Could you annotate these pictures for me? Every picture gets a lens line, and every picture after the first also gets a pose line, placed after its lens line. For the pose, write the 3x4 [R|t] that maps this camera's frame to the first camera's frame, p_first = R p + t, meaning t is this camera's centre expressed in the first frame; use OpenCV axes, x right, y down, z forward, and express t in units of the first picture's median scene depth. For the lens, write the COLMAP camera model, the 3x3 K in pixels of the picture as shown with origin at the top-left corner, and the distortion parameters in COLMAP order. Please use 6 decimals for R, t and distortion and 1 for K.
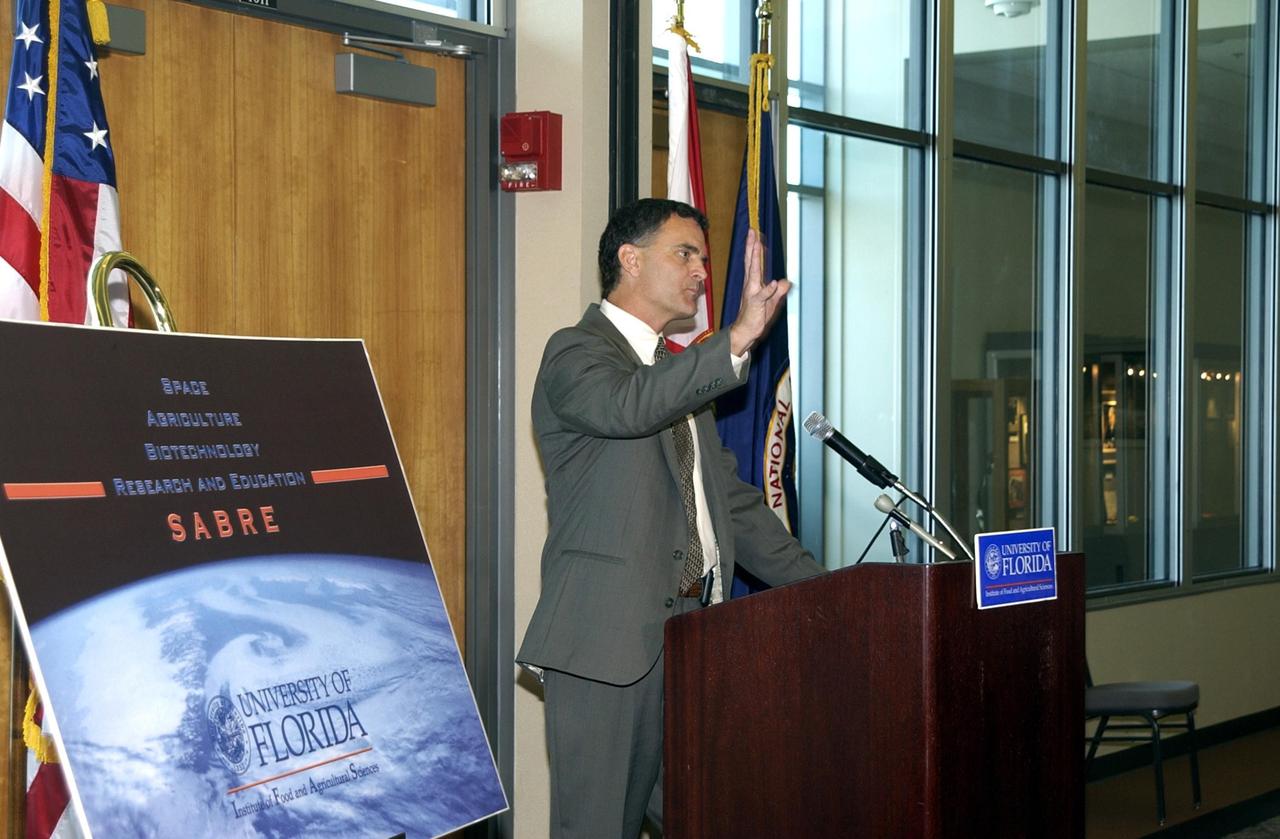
lens RADIAL K [[2498.3, 0, 640.0], [0, 2498.3, 419.5], [0, 0, 1]] dist [0.150945, 0.004511]
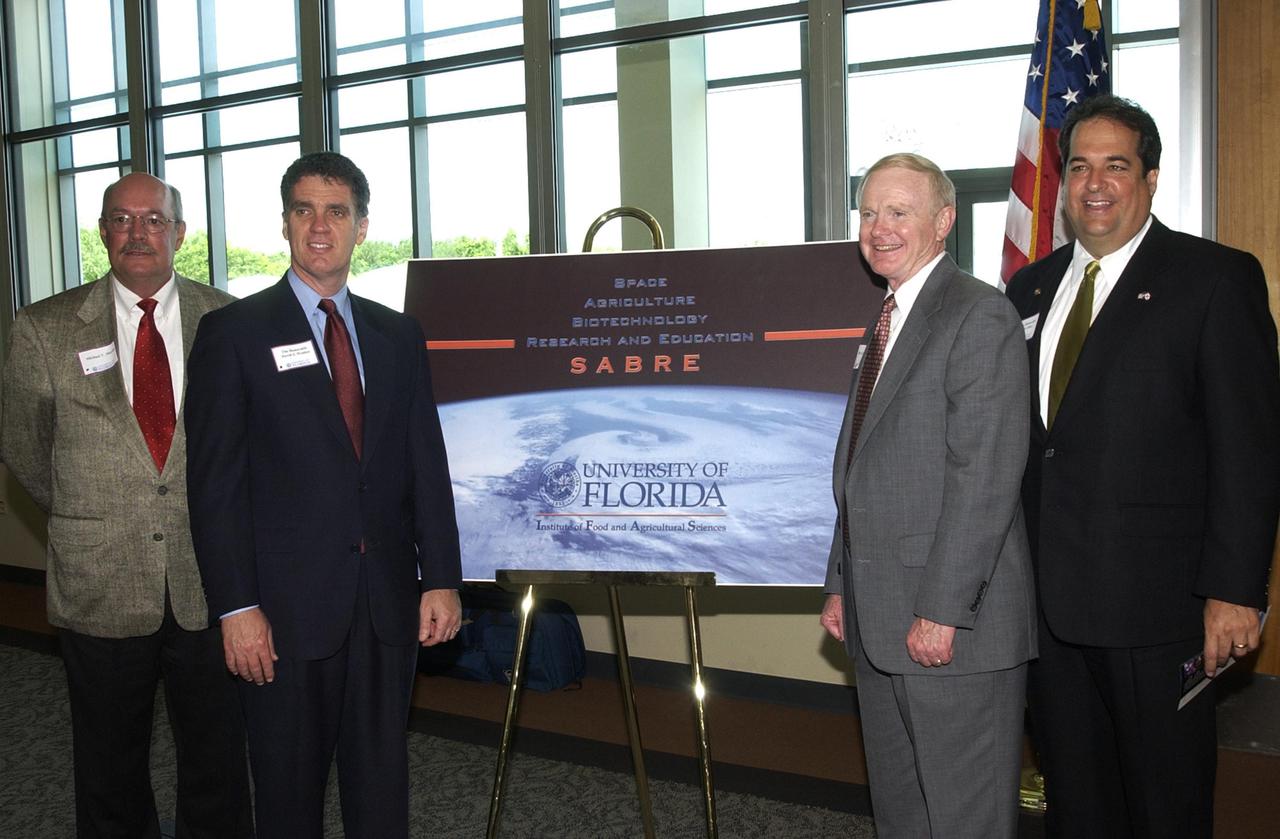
lens RADIAL K [[1324.0, 0, 641.4], [0, 1324.0, 458.5], [0, 0, 1]] dist [-0.133463, 0.112141]
pose [[0.087014, 0.105452, -0.990610, 0.709505], [0.030579, 0.993630, 0.108459, 0.008178], [0.995738, -0.039729, 0.083235, 0.919620]]
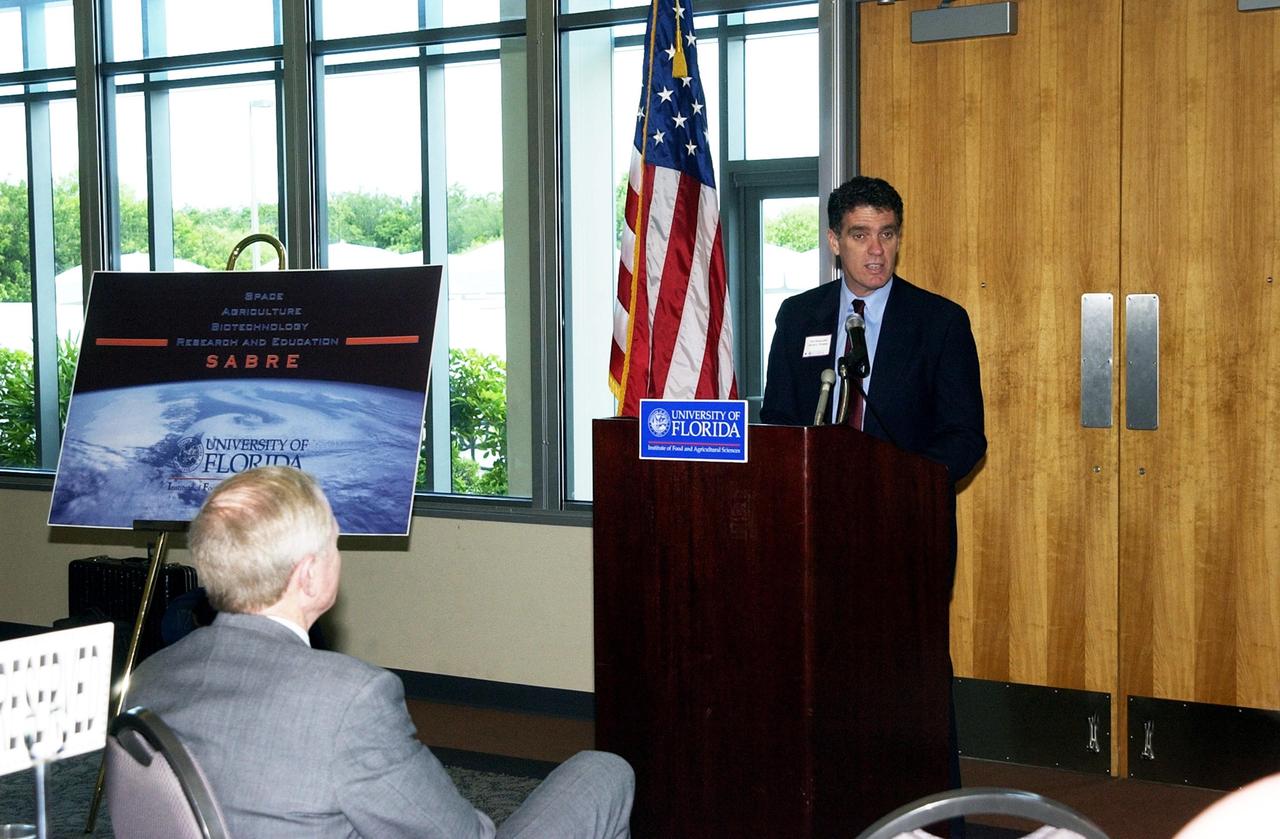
lens RADIAL K [[2251.6, 0, 640.0], [0, 2251.6, 419.5], [0, 0, 1]] dist [0.084887, 0.208644]
pose [[-0.059617, 0.050485, -0.996944, 1.690183], [0.010965, 0.998693, 0.049918, -0.000898], [0.998161, -0.007955, -0.060092, 1.424334]]
